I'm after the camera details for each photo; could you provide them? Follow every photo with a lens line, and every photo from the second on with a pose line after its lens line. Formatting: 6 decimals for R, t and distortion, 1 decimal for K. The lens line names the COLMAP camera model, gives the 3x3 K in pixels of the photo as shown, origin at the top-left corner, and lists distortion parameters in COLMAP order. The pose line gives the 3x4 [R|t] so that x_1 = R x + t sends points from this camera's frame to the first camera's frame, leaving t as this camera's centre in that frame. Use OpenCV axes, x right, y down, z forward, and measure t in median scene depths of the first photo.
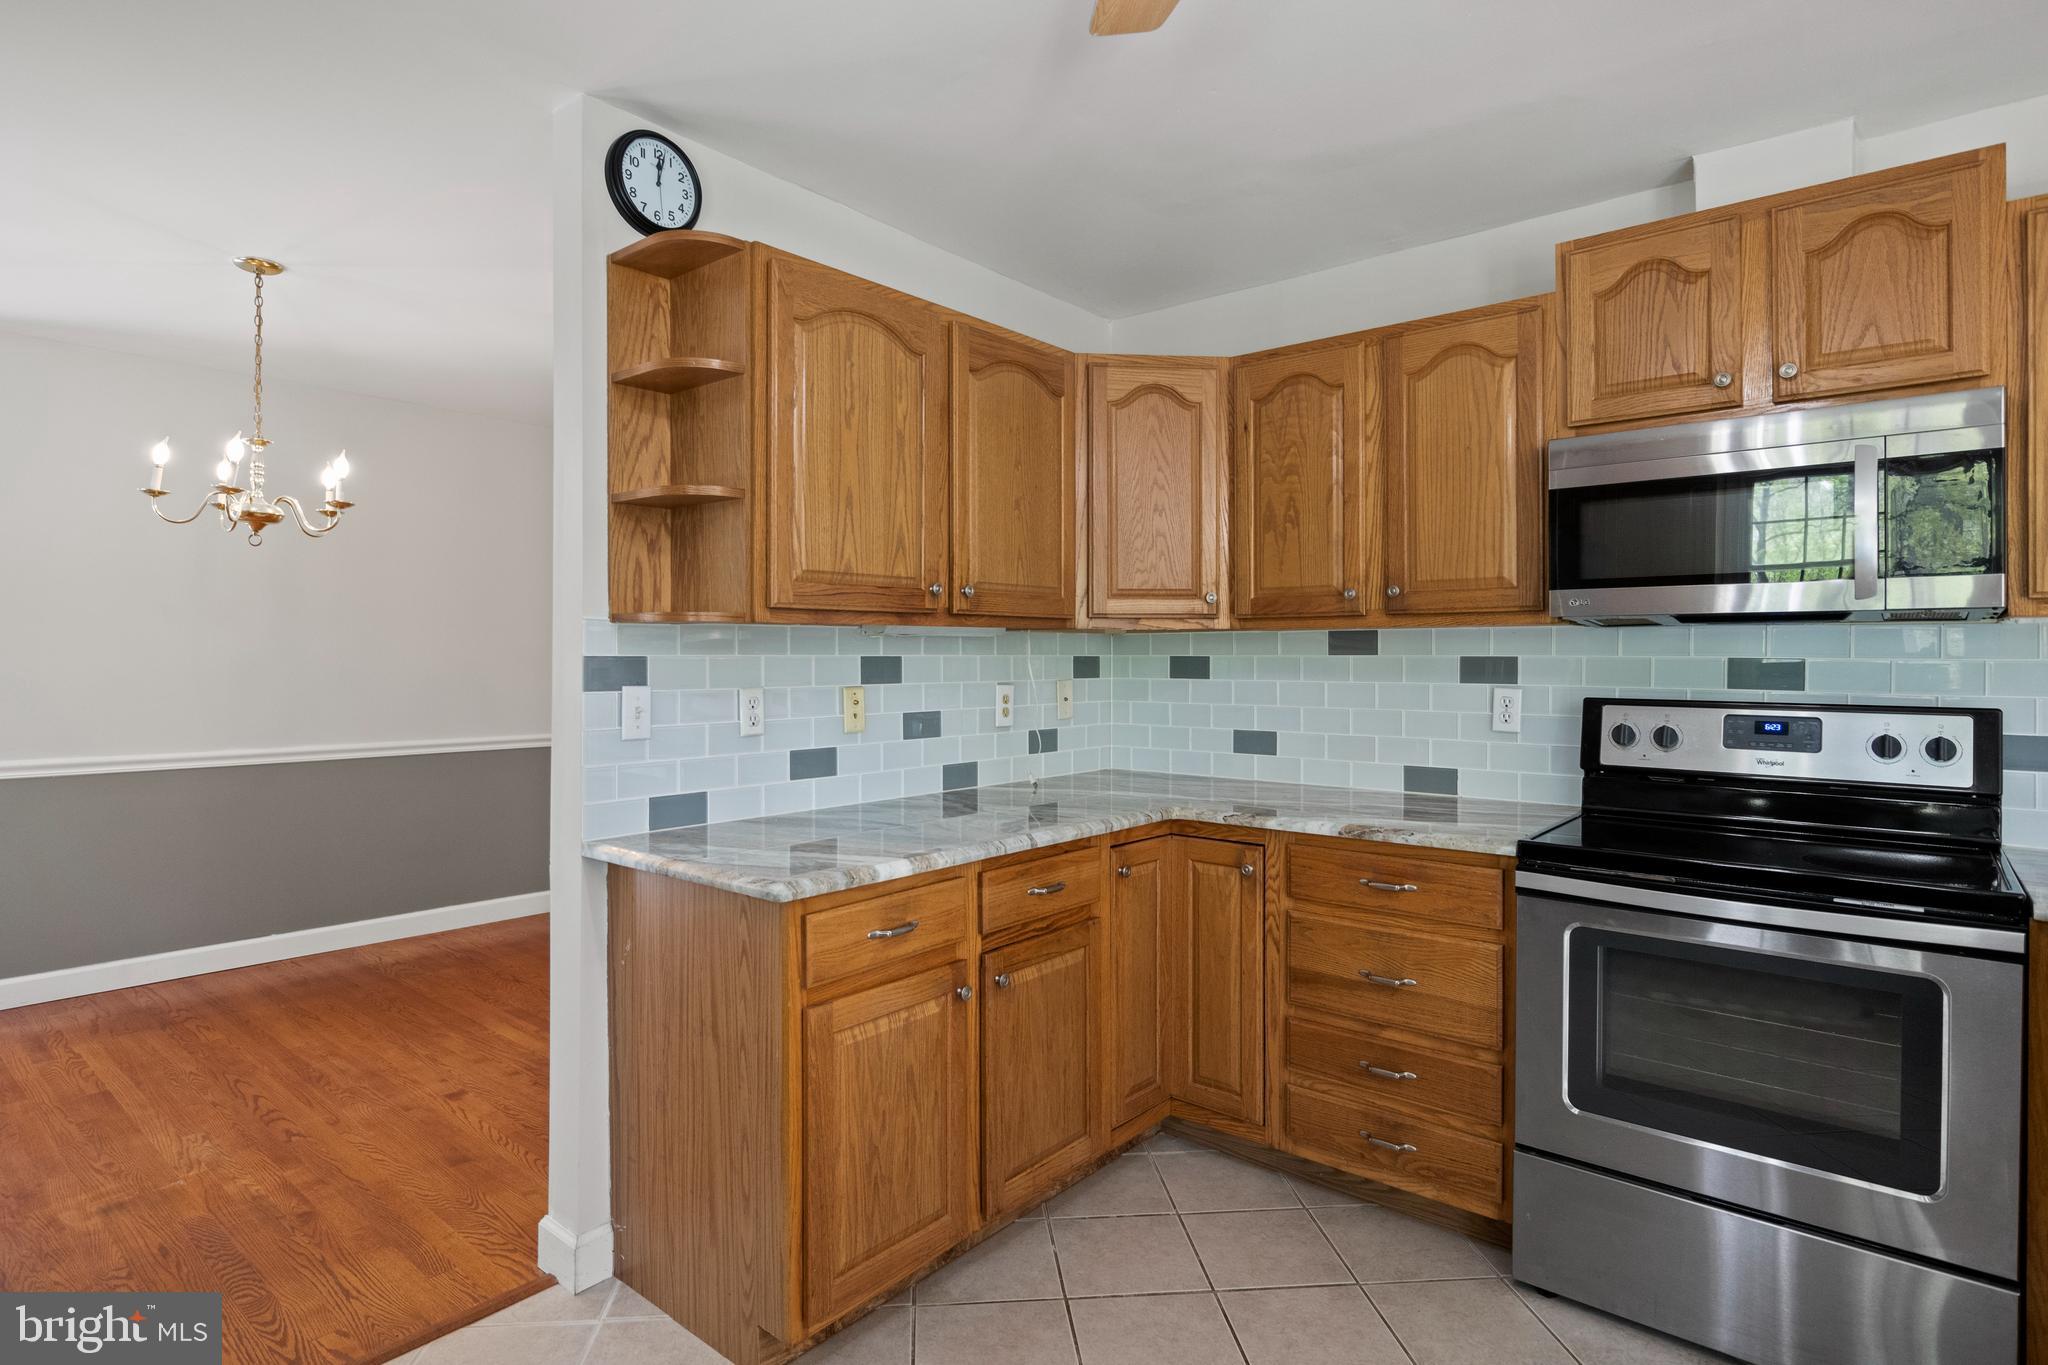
lens RADIAL K [[1053.6, 0, 1007.5], [0, 1053.6, 662.9], [0, 0, 1]] dist [-0.005550, -0.001018]
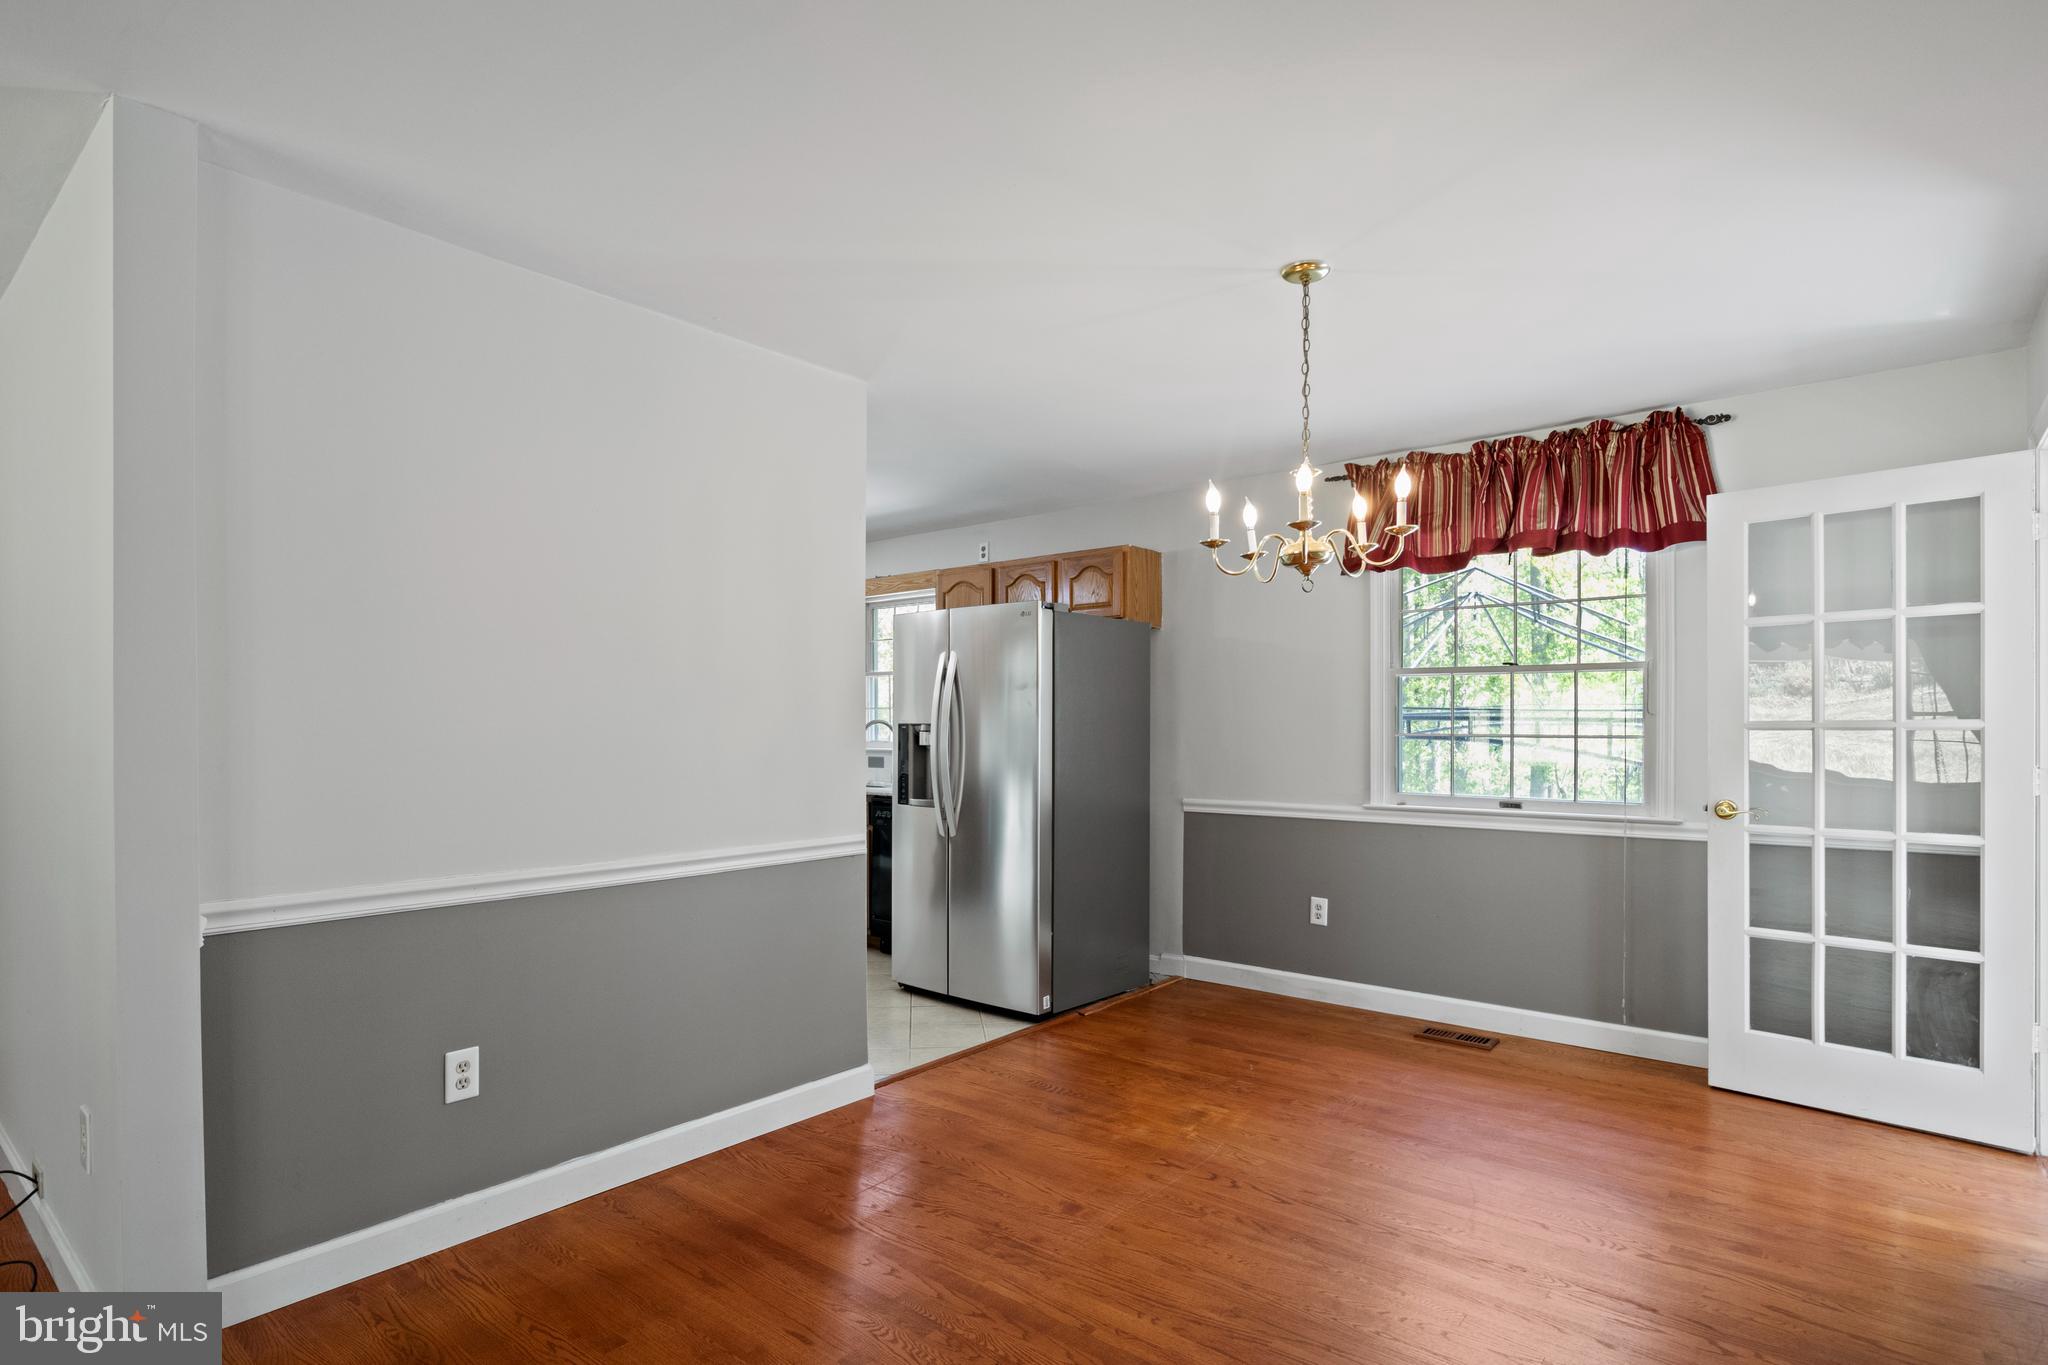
lens RADIAL K [[1053.6, 0, 1040.5], [0, 1053.6, 728.5], [0, 0, 1]] dist [-0.005550, -0.001018]
pose [[-0.999591, -0.005897, -0.027976, -0.582299], [-0.005989, 0.999977, 0.003211, 0.002073], [0.027956, 0.003378, -0.999603, 2.338003]]
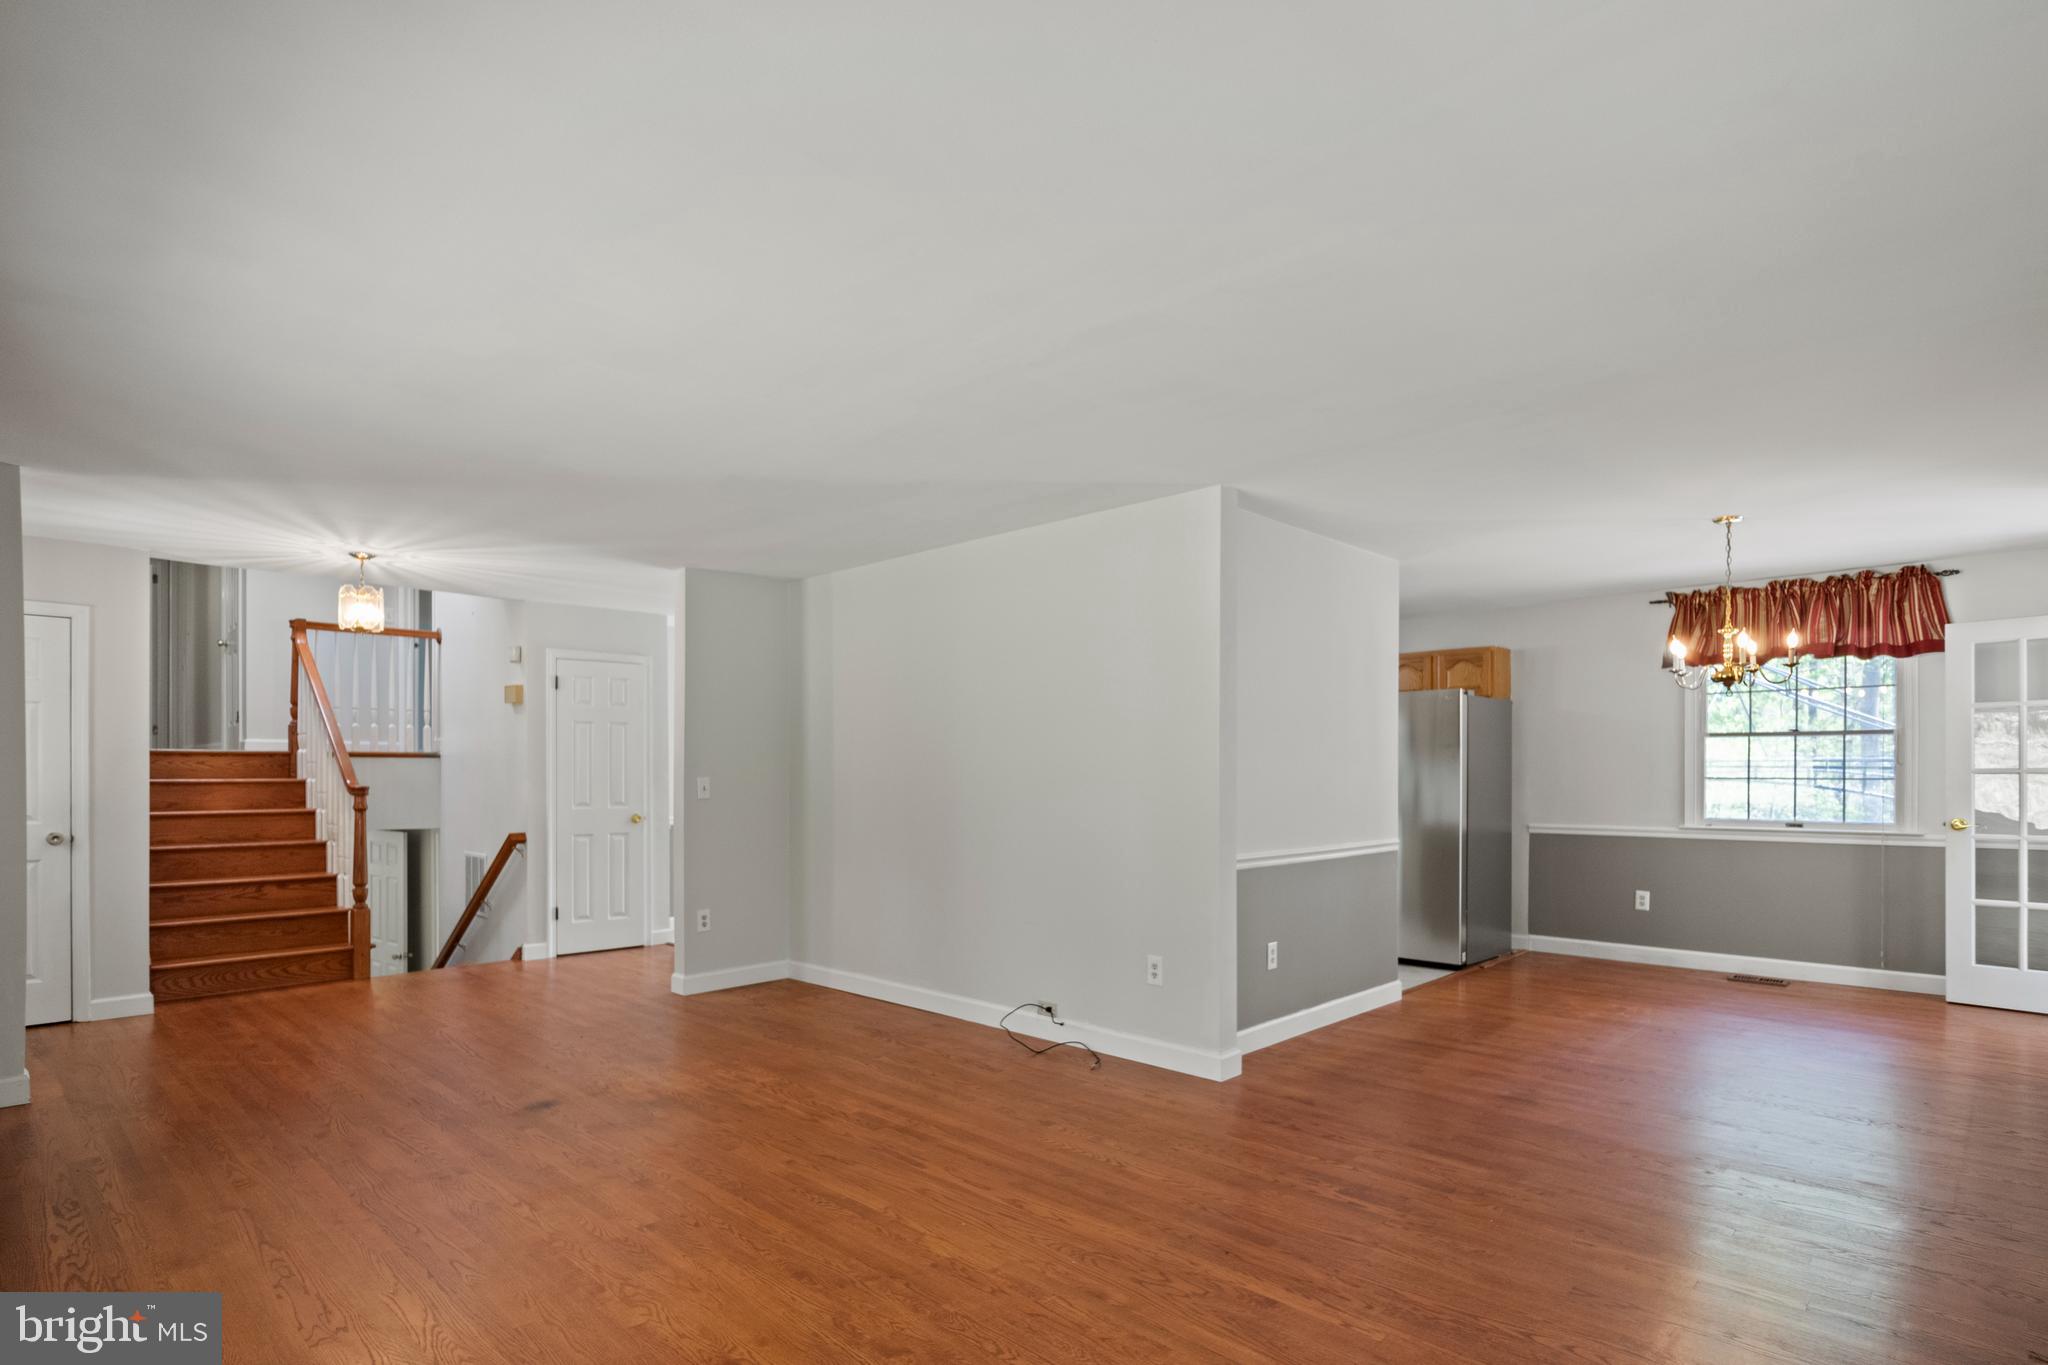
lens RADIAL K [[1053.6, 0, 1046.2], [0, 1053.6, 777.8], [0, 0, 1]] dist [-0.005550, -0.001018]
pose [[-0.998541, -0.004732, 0.053783, 0.321786], [-0.004471, 0.999978, 0.004964, 0.009034], [-0.053806, 0.004716, -0.998540, 3.331128]]
